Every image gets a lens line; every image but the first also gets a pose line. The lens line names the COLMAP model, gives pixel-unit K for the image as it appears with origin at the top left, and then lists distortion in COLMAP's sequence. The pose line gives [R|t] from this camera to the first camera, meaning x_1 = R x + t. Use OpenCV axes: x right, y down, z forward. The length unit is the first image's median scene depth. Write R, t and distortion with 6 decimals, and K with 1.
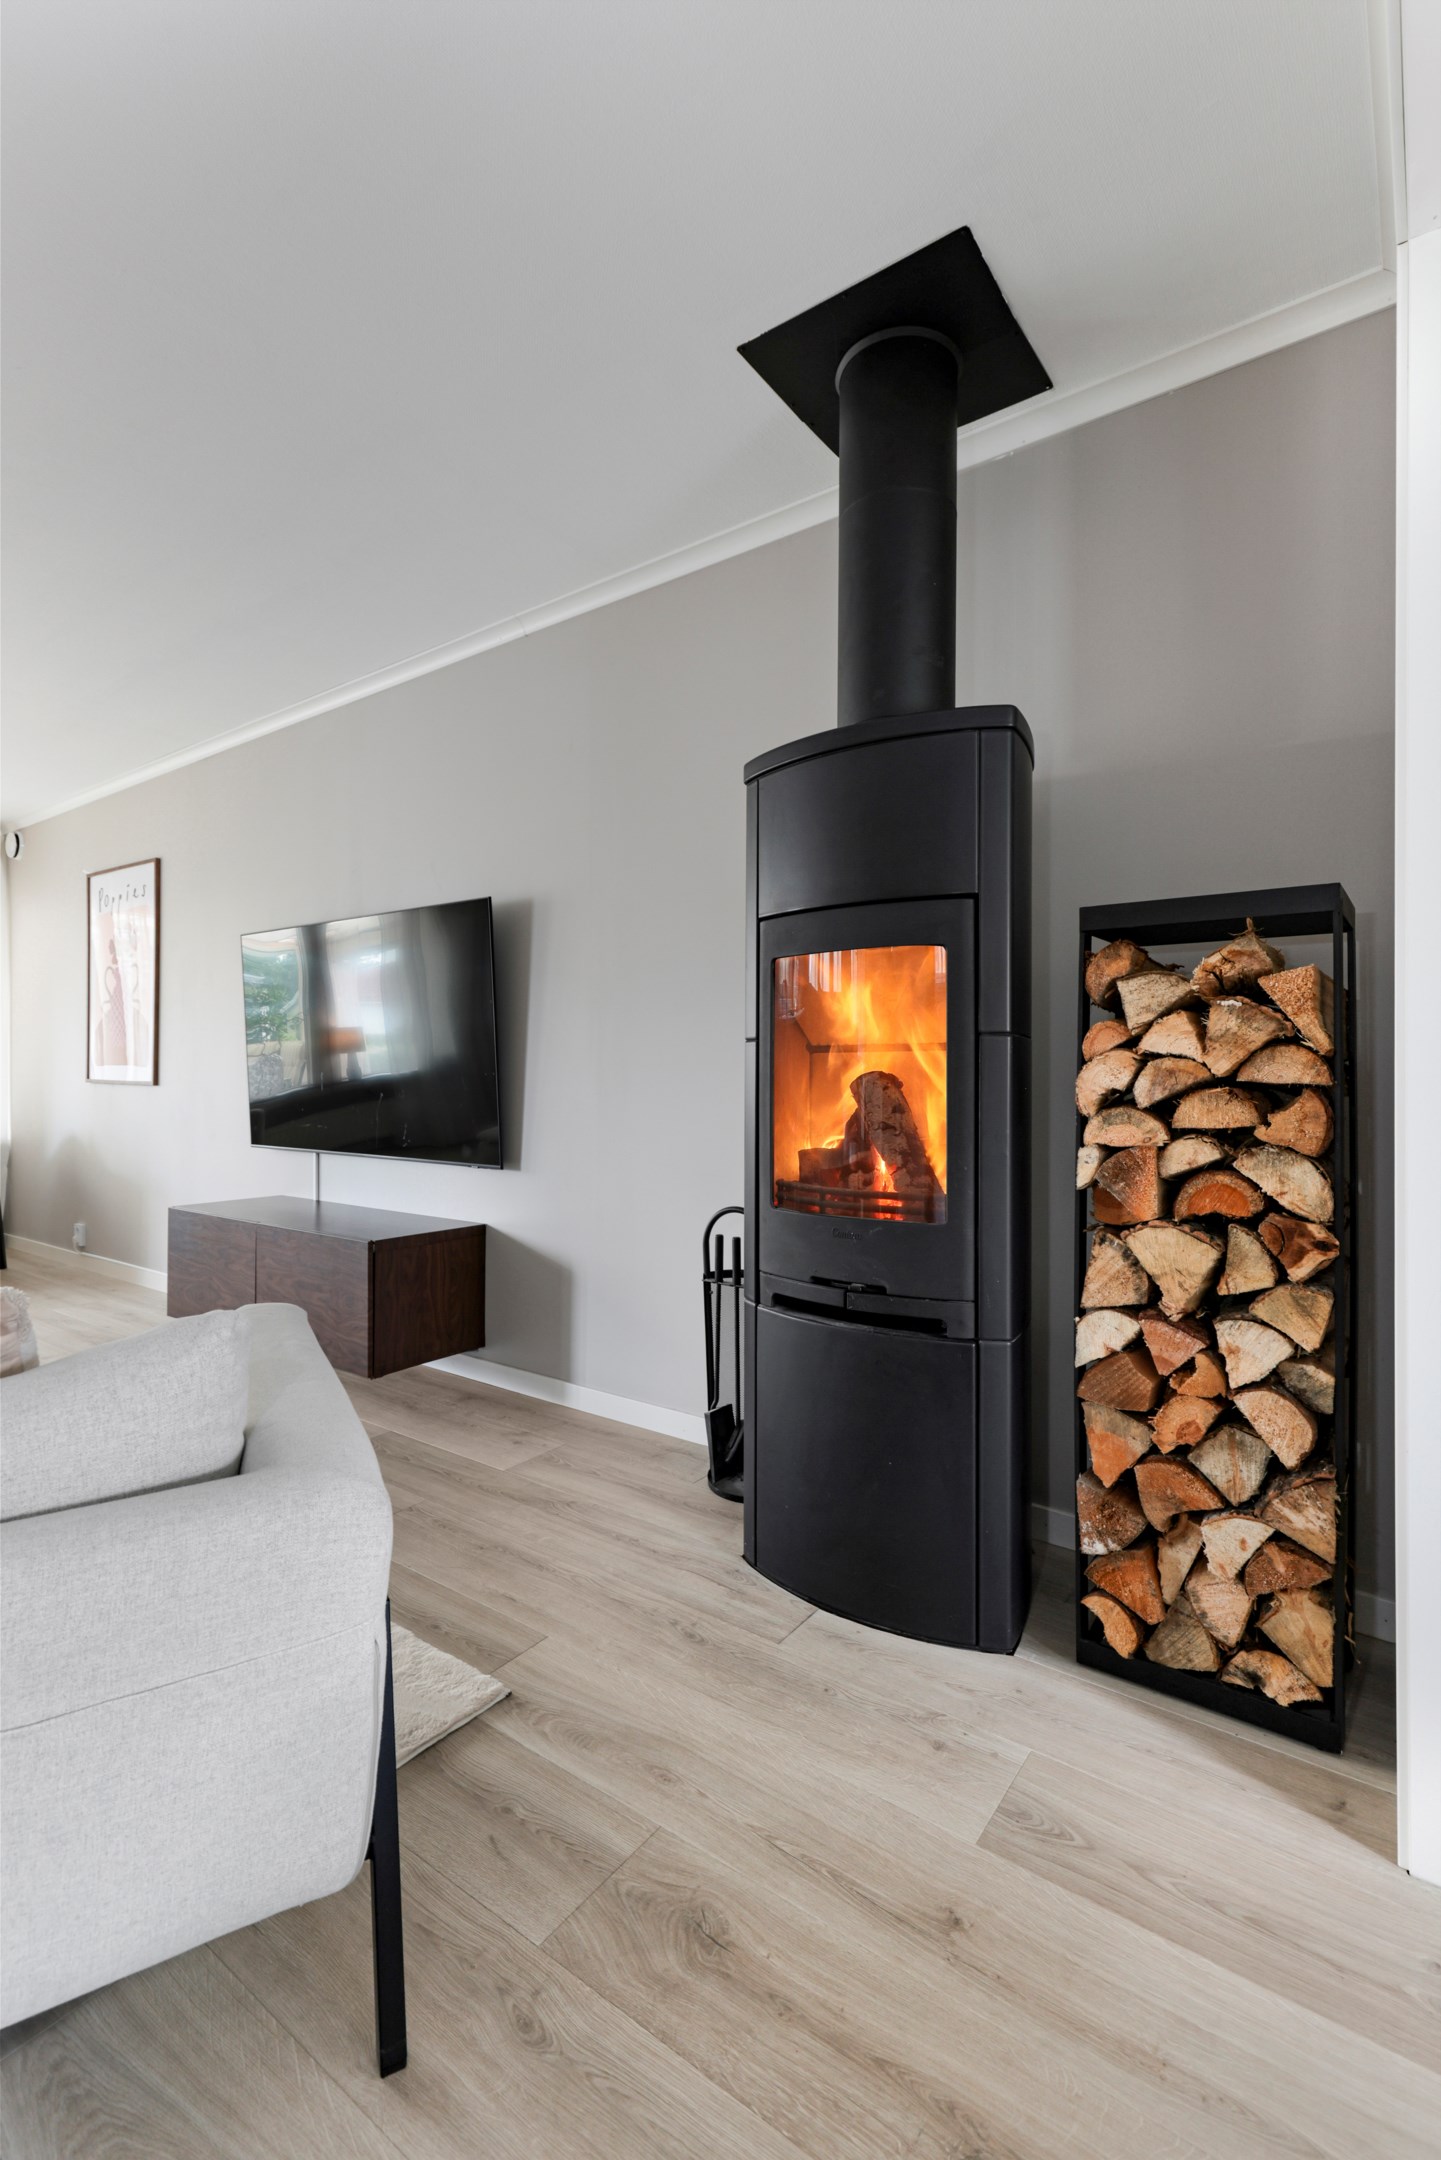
lens RADIAL K [[961.6, 0, 738.4], [0, 961.6, 1066.0], [0, 0, 1]] dist [0.005042, 0.000676]
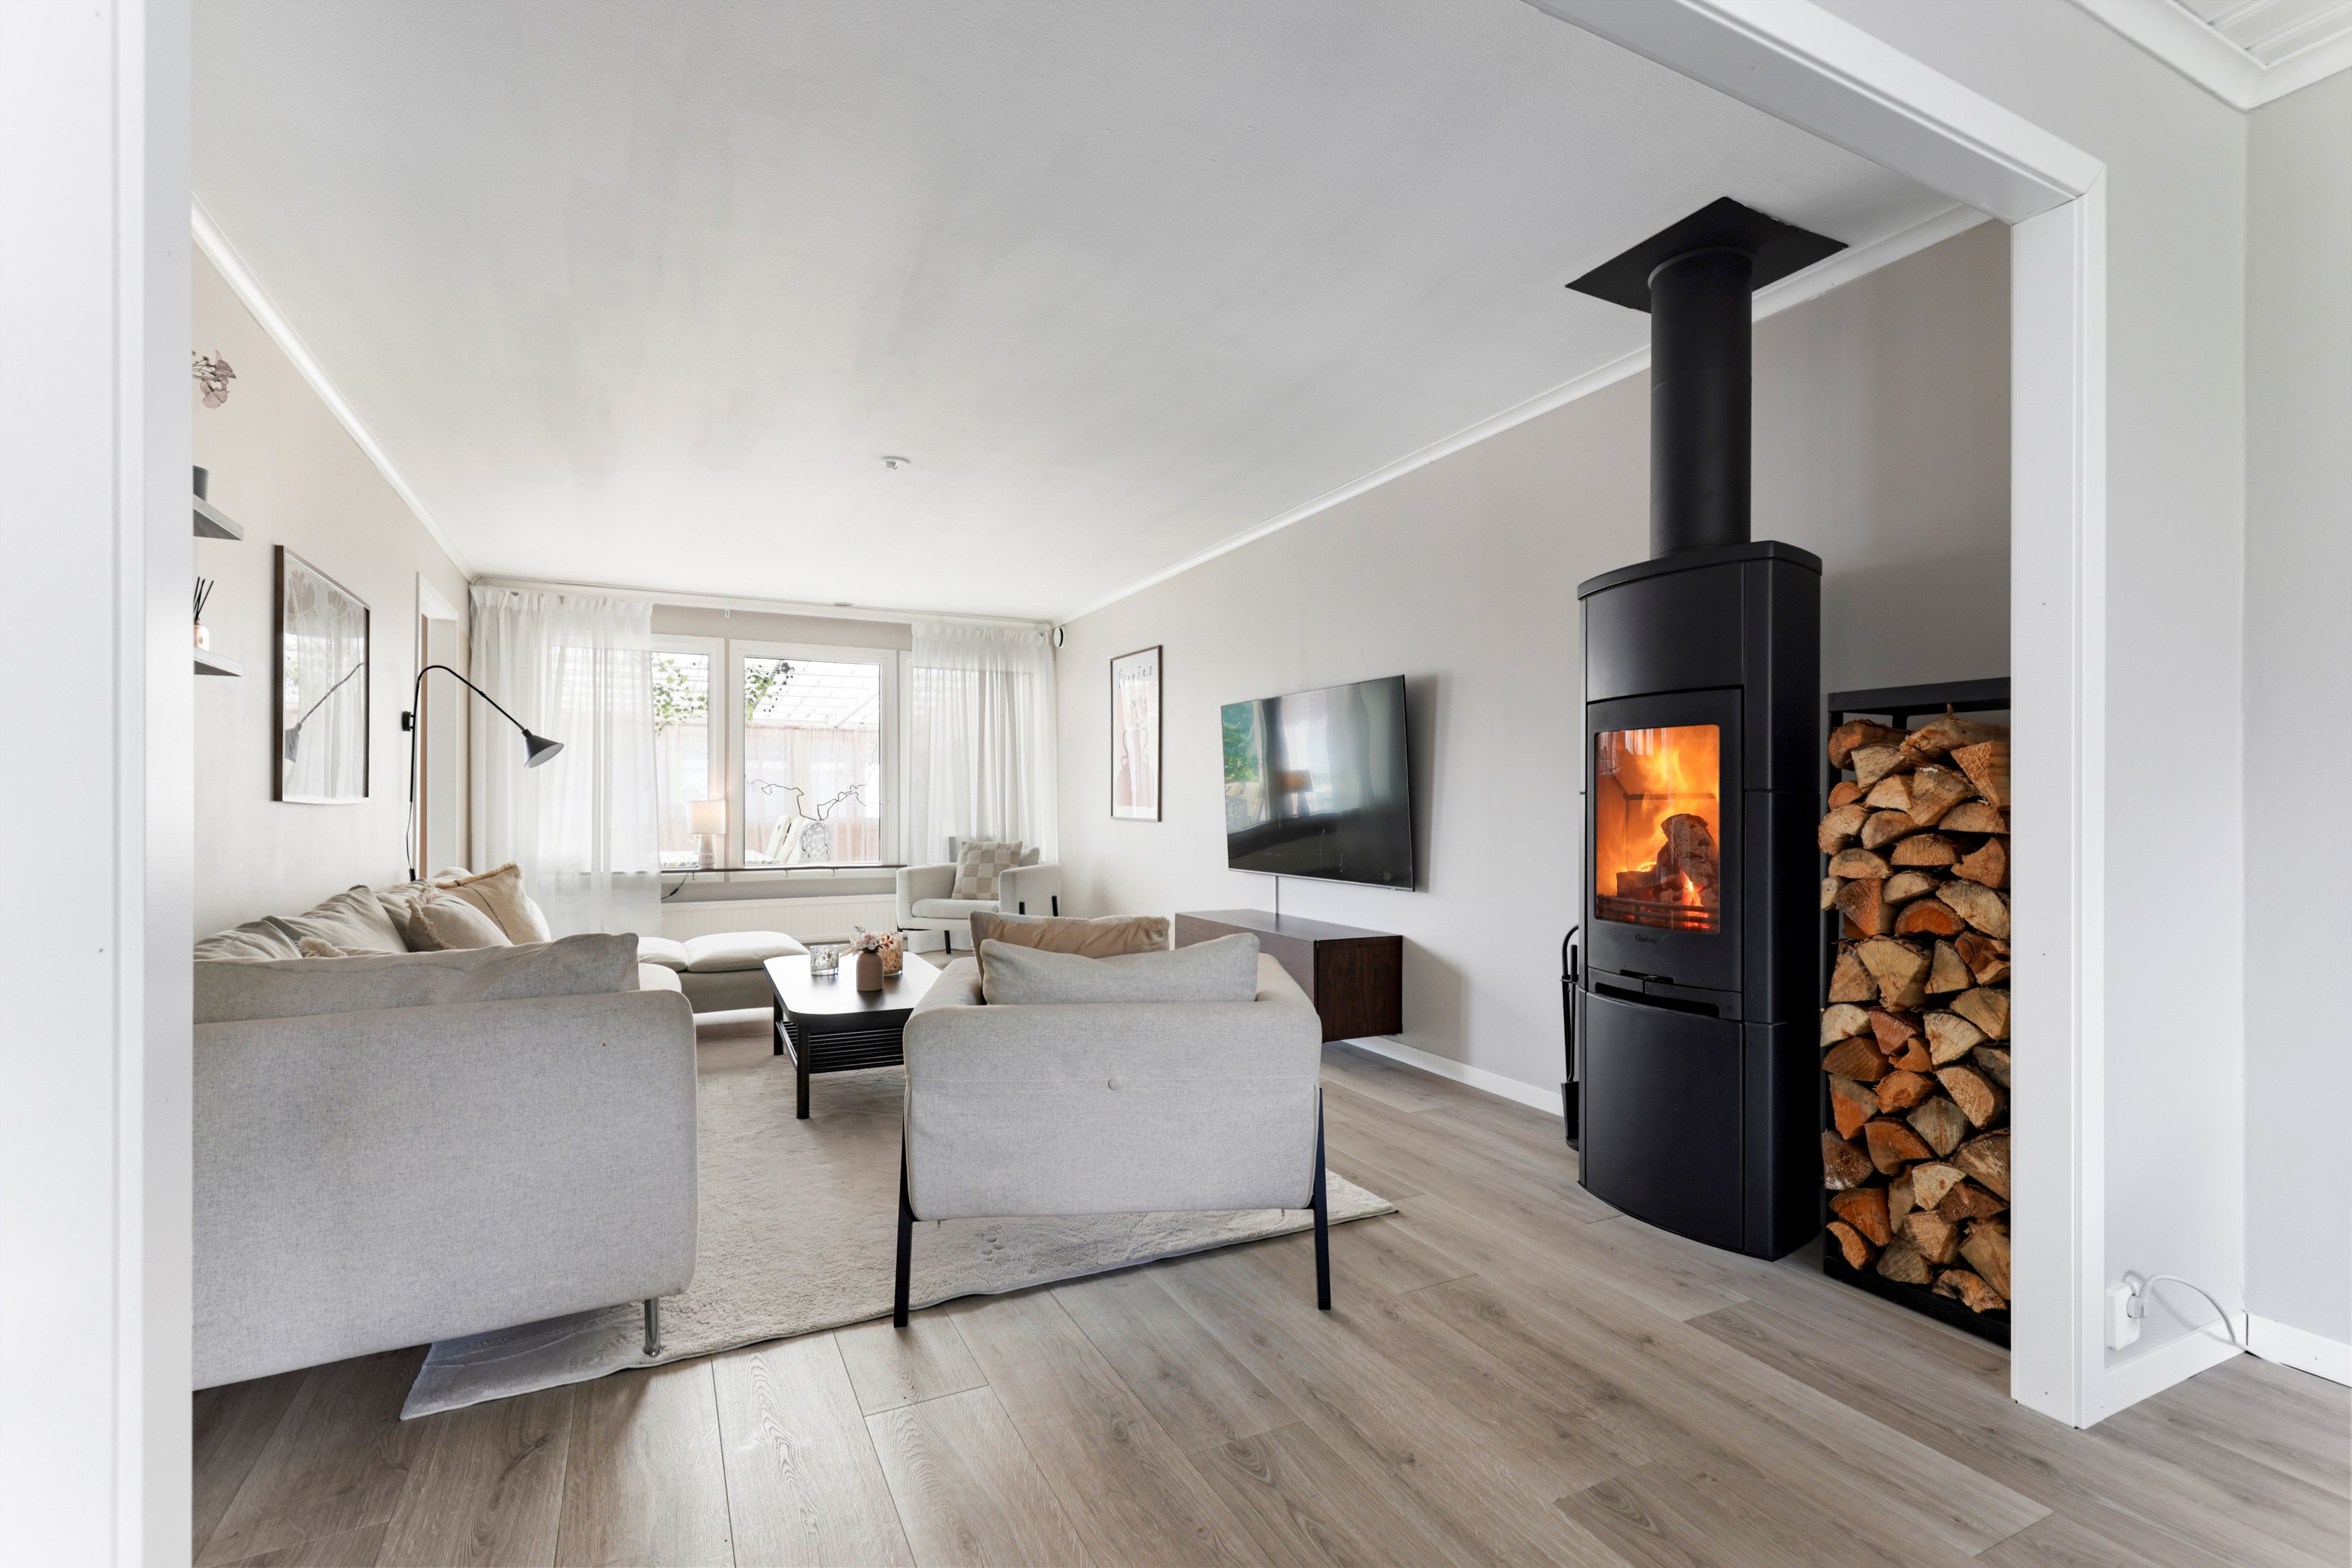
lens RADIAL K [[1062.3, 0, 1193.4], [0, 1062.3, 802.0], [0, 0, 1]] dist [0.003421, 0.000134]
pose [[0.885781, -0.001715, -0.464100, 0.281835], [0.003574, 0.999989, 0.003124, -0.028120], [0.464089, -0.004426, 0.885777, -0.710001]]
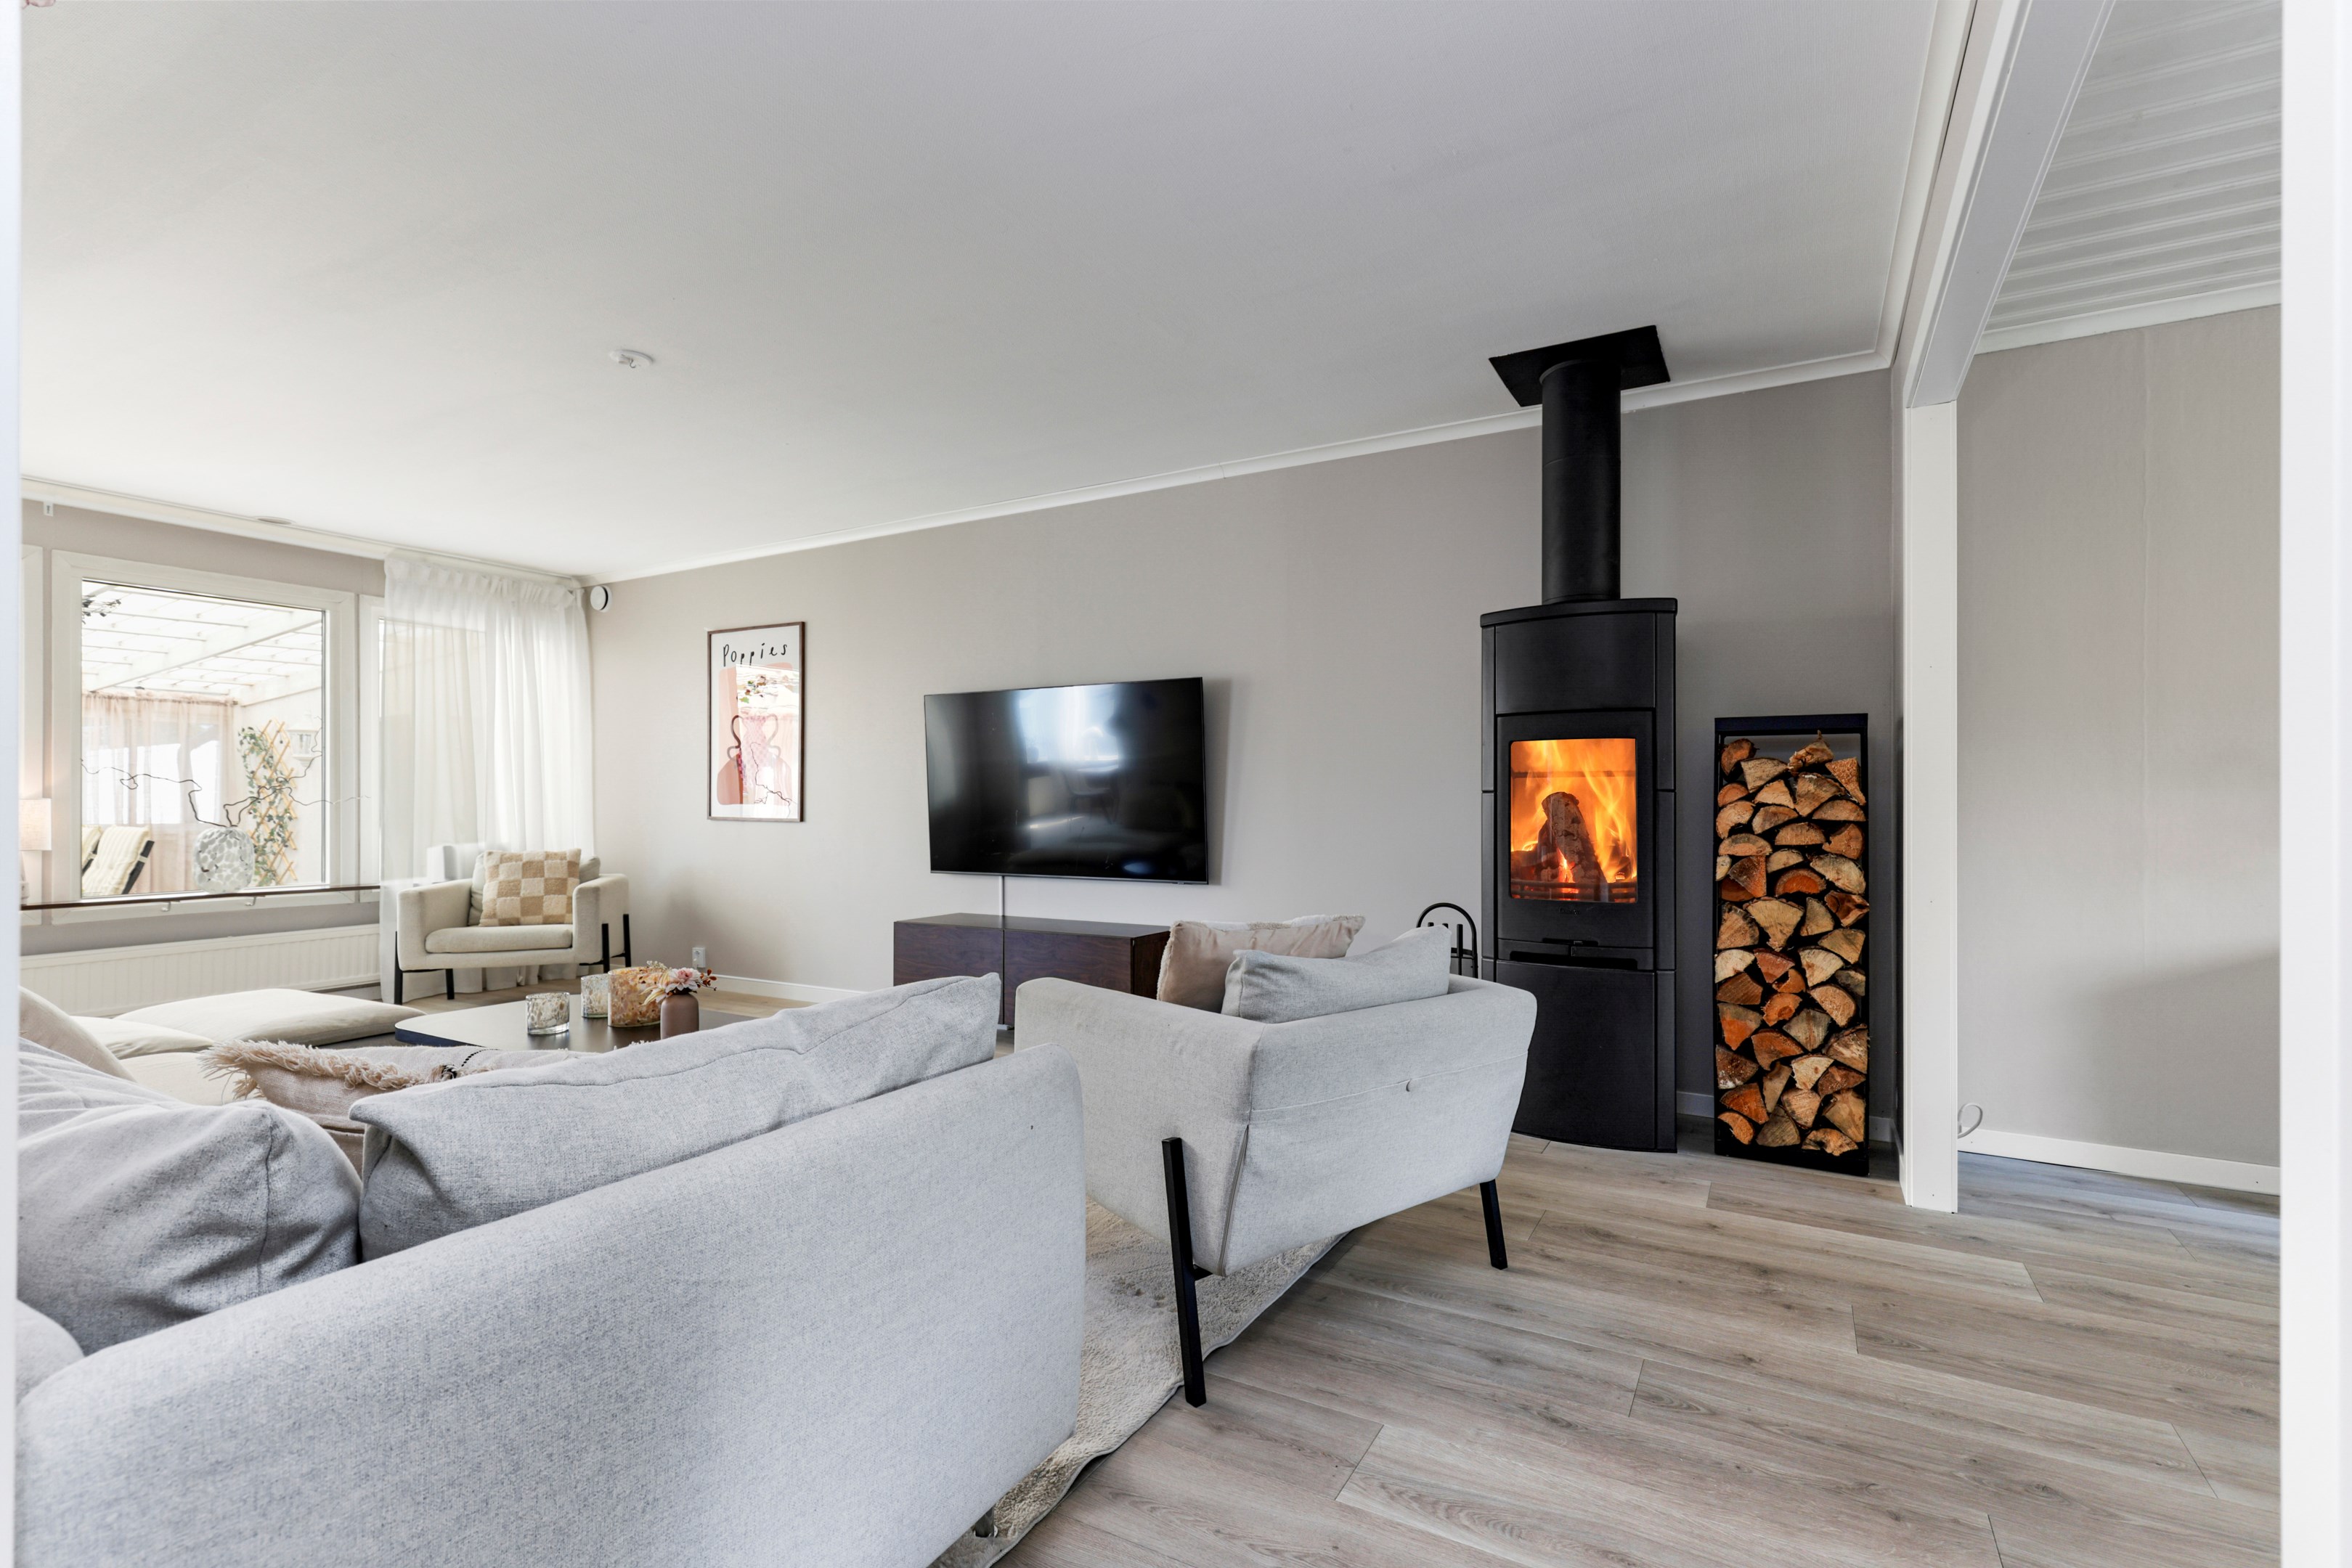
lens RADIAL K [[1046.9, 0, 1185.9], [0, 1046.9, 797.9], [0, 0, 1]] dist [0.005042, 0.000676]
pose [[0.994838, -0.000569, 0.101477, -0.837385], [0.000520, 1.000000, 0.000505, -0.024797], [-0.101477, -0.000449, 0.994838, -0.832071]]
